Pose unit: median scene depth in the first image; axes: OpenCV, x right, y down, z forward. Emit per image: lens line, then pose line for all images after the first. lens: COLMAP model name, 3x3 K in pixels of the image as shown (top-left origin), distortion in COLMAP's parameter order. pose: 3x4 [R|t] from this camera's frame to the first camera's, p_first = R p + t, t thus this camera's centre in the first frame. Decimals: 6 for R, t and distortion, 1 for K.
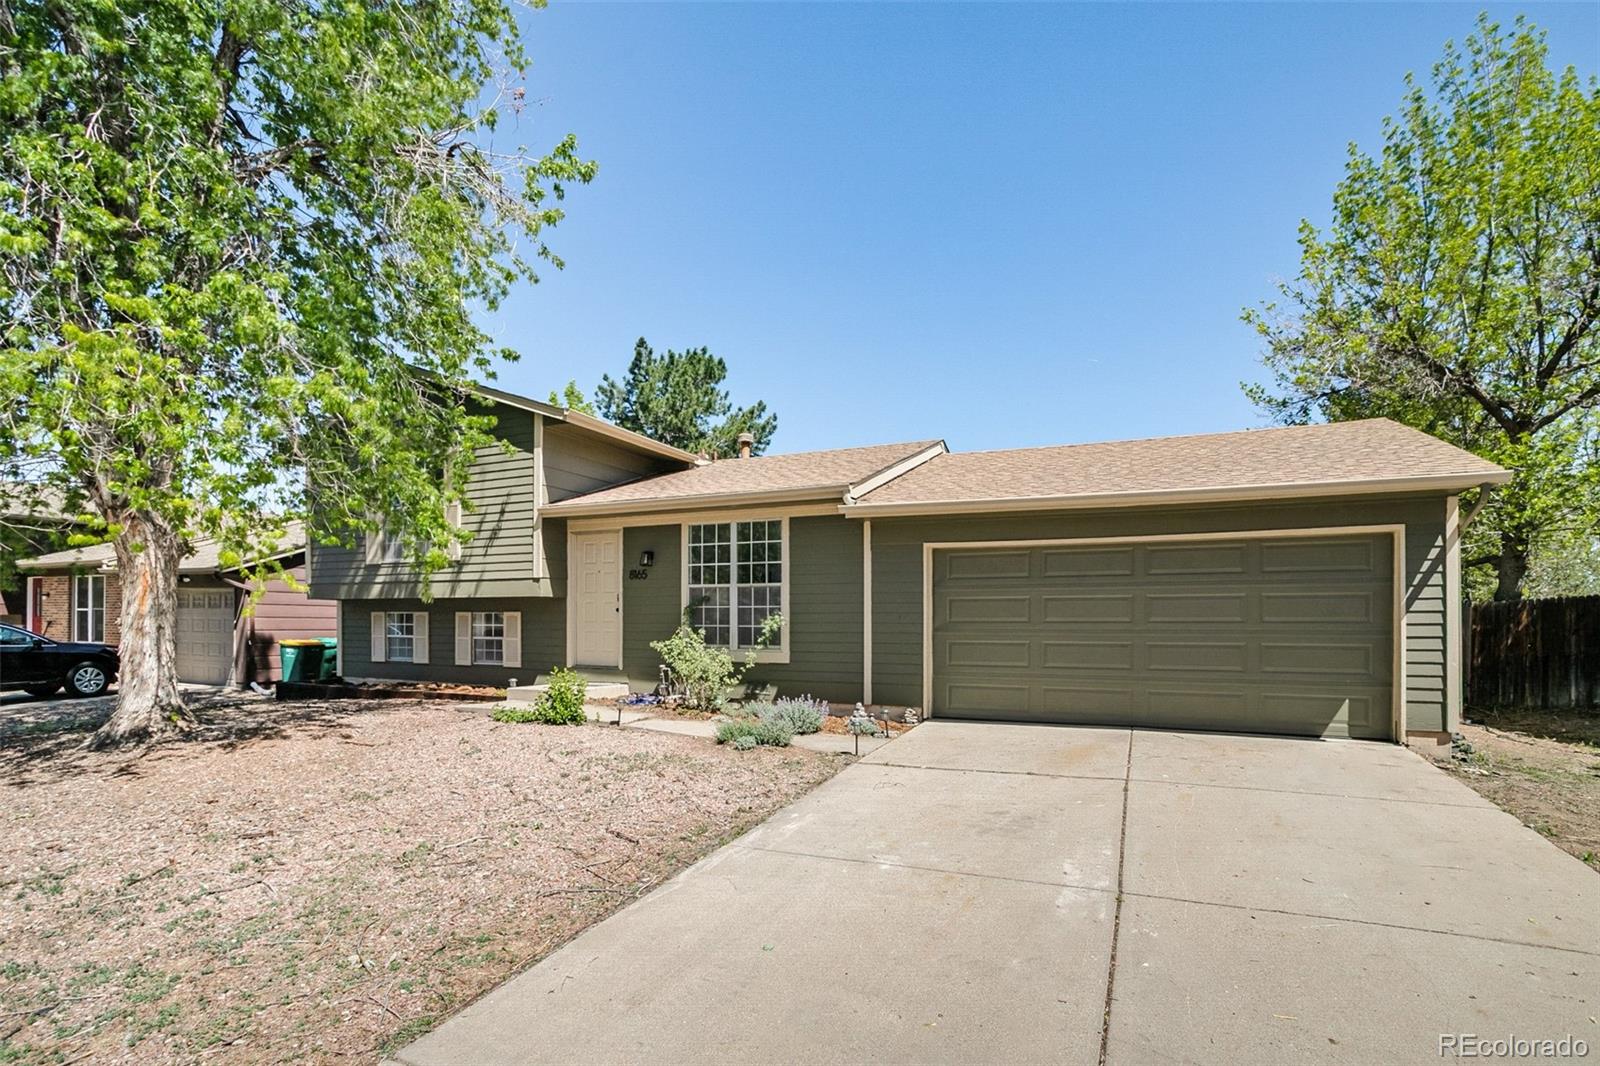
lens RADIAL K [[821.5, 0, 746.0], [0, 821.5, 614.7], [0, 0, 1]] dist [-0.044460, 0.011817]
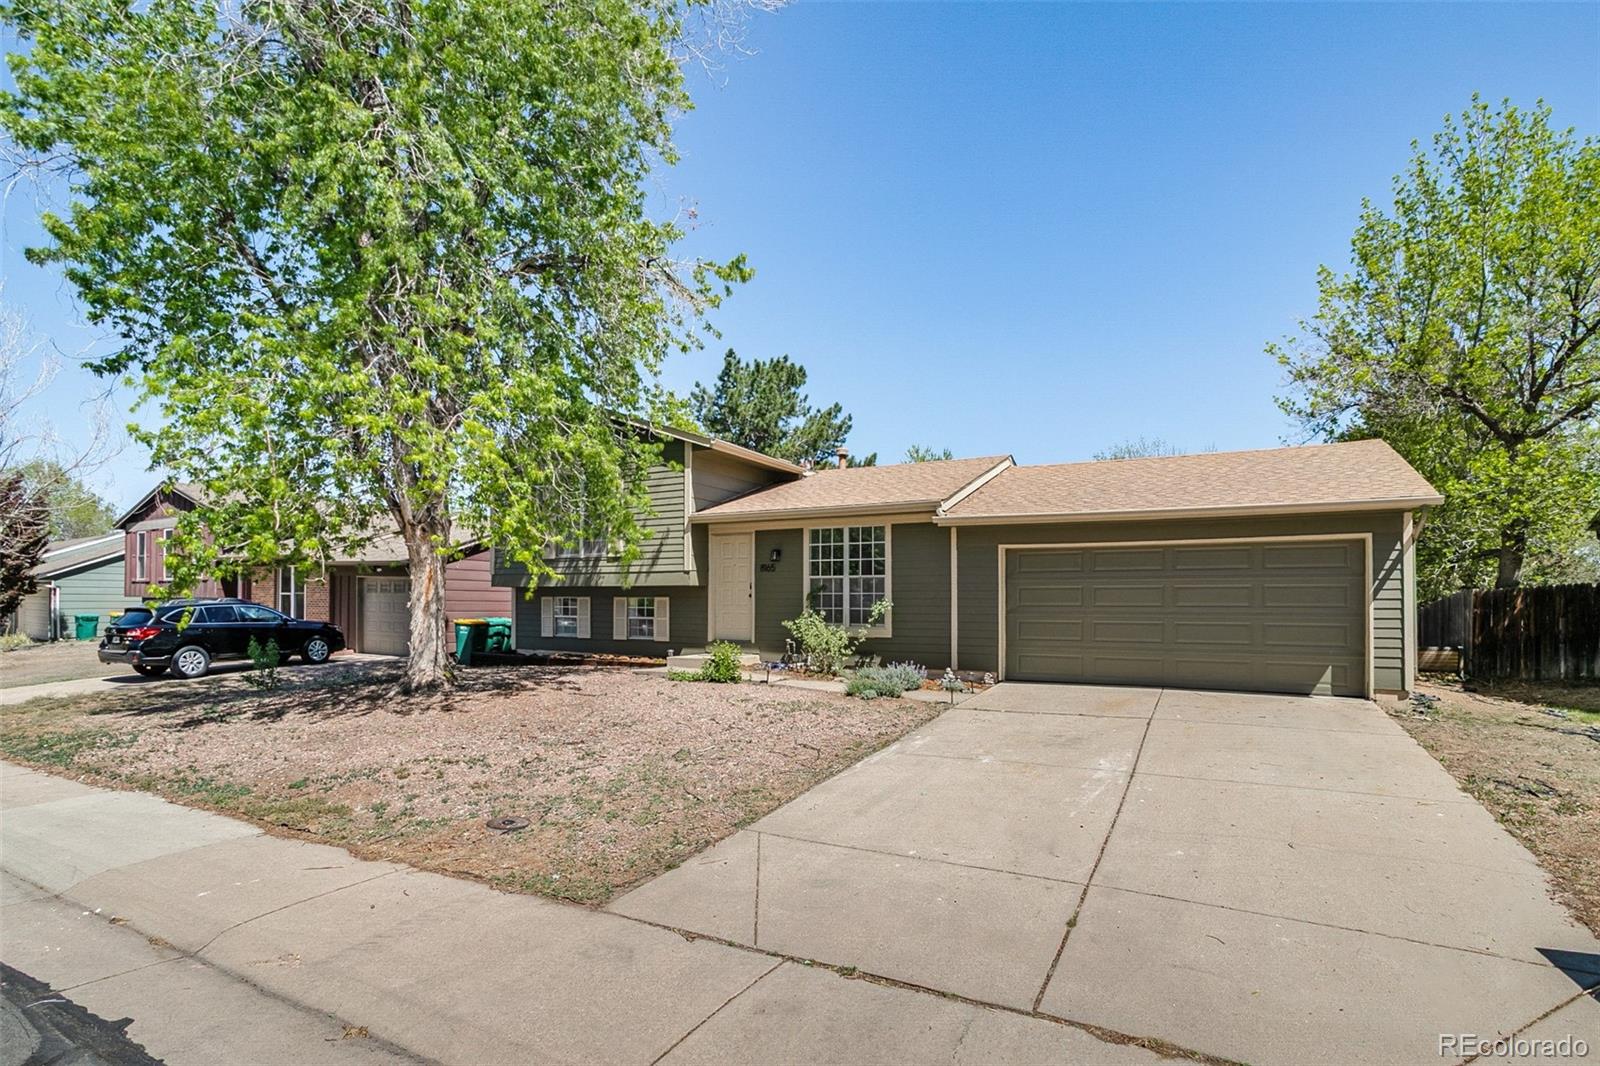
lens RADIAL K [[802.9, 0, 750.7], [0, 802.9, 581.6], [0, 0, 1]] dist [-0.045702, 0.020713]
pose [[0.997529, -0.000262, -0.070259, -0.073594], [-0.001047, 0.999827, -0.018593, -0.005088], [0.070252, 0.018621, 0.997355, -0.246568]]
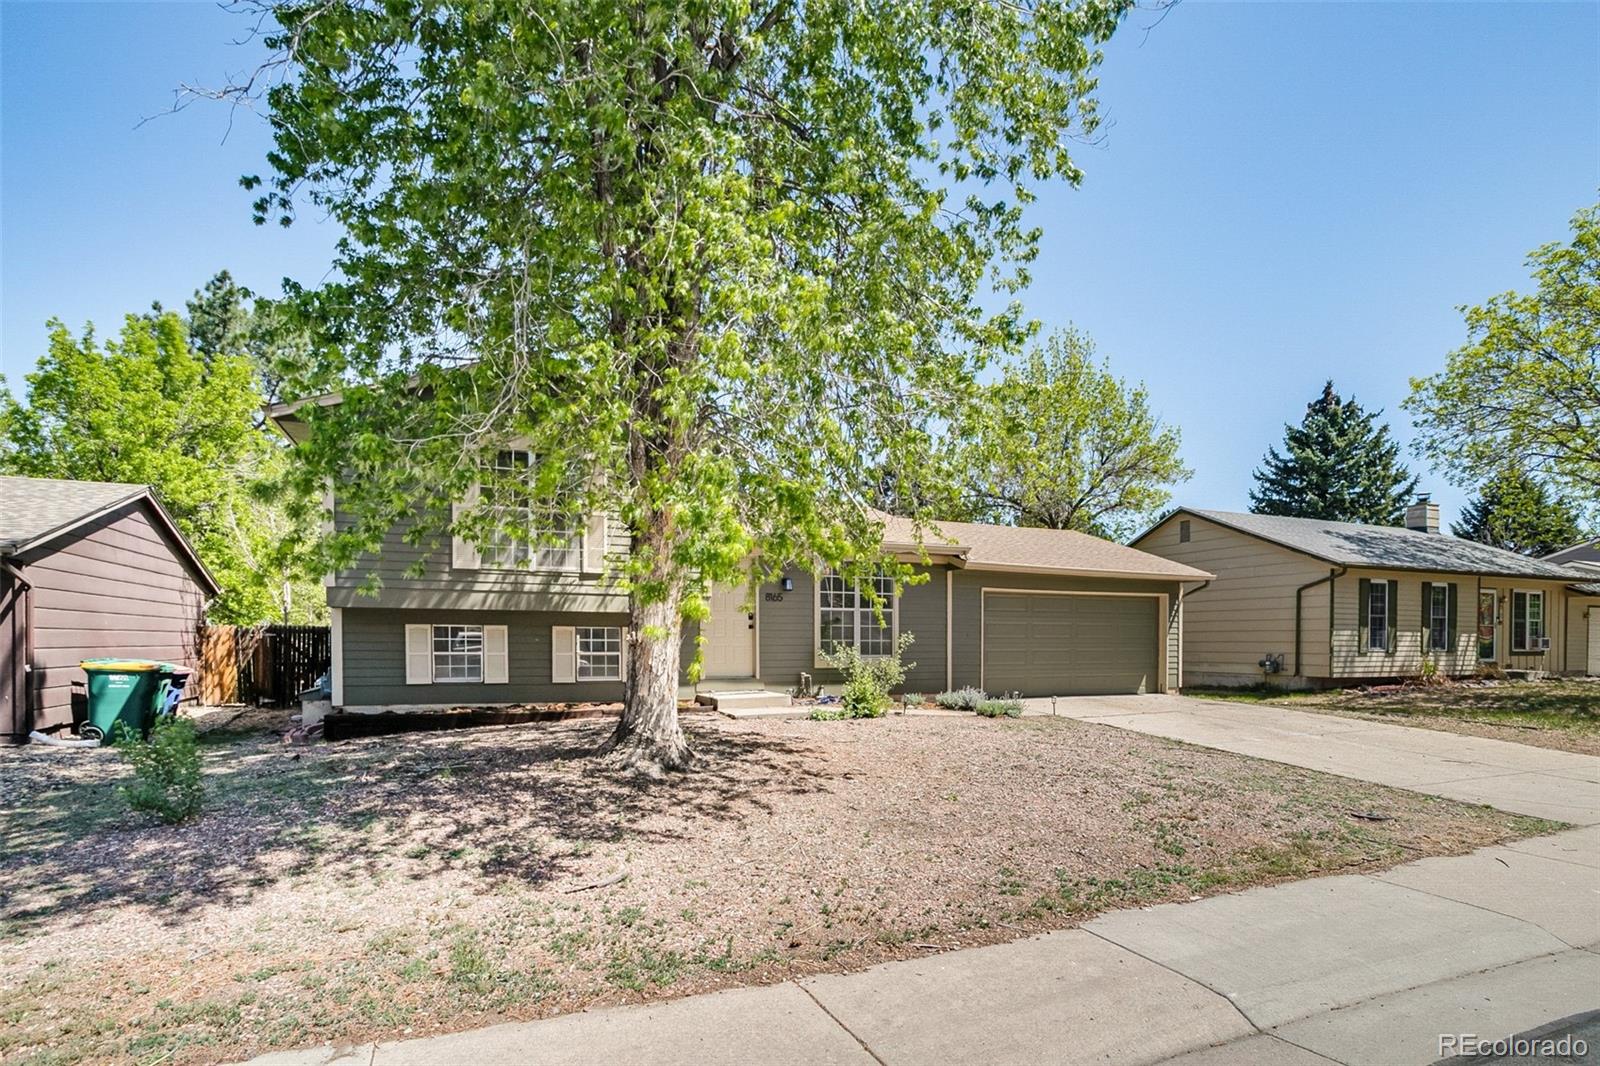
lens RADIAL K [[846.0, 0, 773.6], [0, 846.0, 652.0], [0, 0, 1]] dist [-0.023722, 0.000436]
pose [[0.646681, -0.013216, 0.762646, -1.114271], [-0.009601, 0.999630, 0.025464, -0.000753], [-0.762700, -0.023789, 0.646315, 0.220440]]
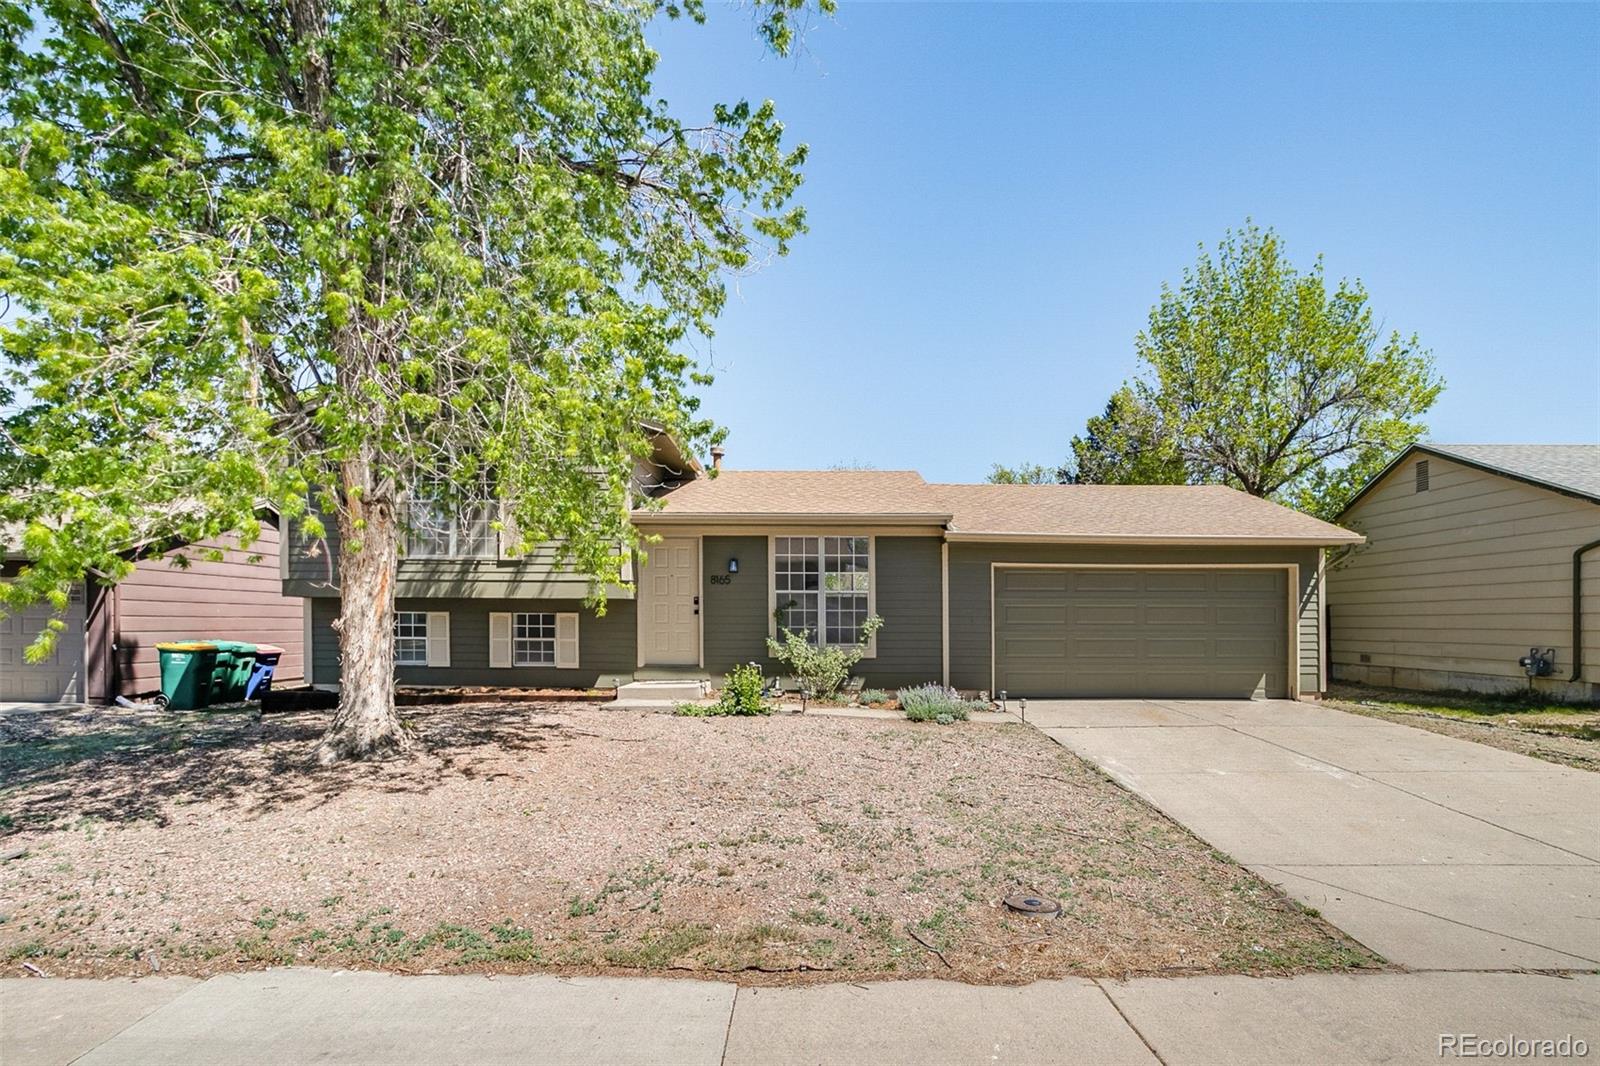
lens RADIAL K [[865.5, 0, 796.5], [0, 865.5, 613.5], [0, 0, 1]] dist [-0.019099, 0.000242]
pose [[0.902313, 0.005210, 0.431049, -0.561674], [-0.005969, 0.999982, 0.000408, -0.005266], [-0.431040, -0.002941, 0.902328, -0.084650]]
